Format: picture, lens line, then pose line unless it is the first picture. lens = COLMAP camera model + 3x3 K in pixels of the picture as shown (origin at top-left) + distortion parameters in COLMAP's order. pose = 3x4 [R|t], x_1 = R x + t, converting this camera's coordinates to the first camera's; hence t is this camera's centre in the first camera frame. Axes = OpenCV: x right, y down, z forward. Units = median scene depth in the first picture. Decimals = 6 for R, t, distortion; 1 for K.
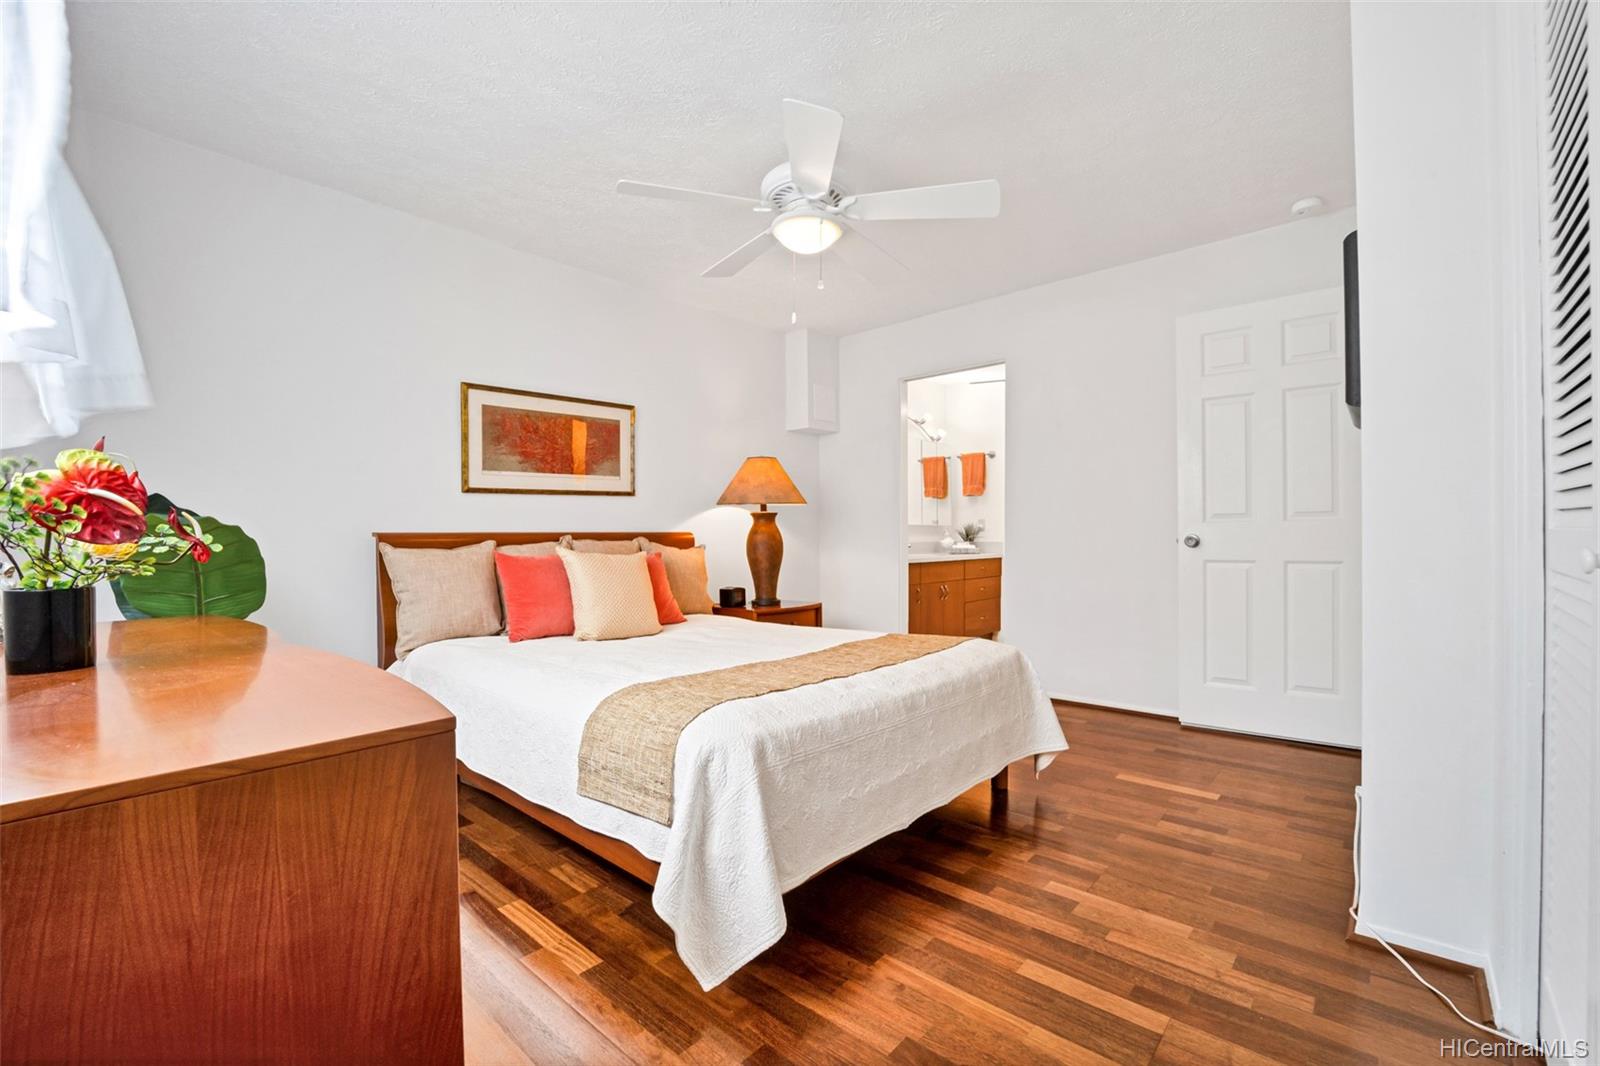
lens RADIAL K [[680.9, 0, 793.8], [0, 680.9, 532.3], [0, 0, 1]] dist [-0.028564, 0.001596]
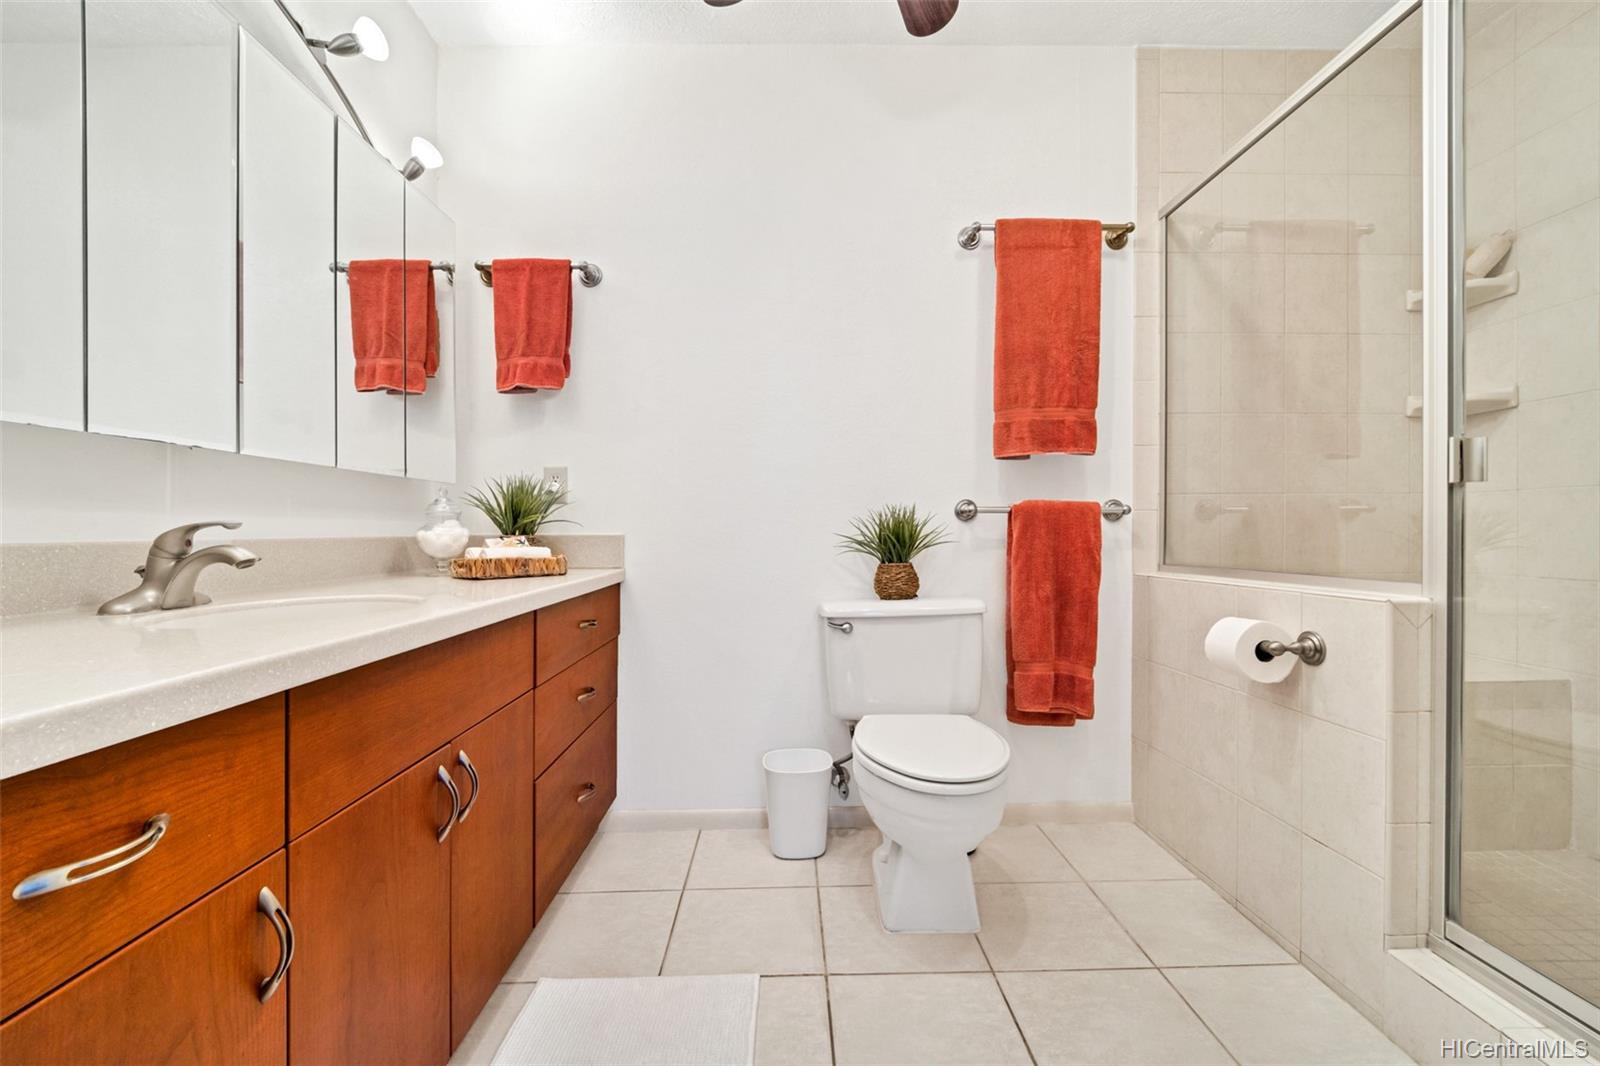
lens RADIAL K [[680.9, 0, 797.4], [0, 680.9, 533.7], [0, 0, 1]] dist [-0.028564, 0.001596]
pose [[0.731913, 0.003843, 0.681388, 0.139007], [-0.002868, 0.999993, -0.002560, 0.013015], [-0.681392, -0.000081, 0.731918, 0.679323]]
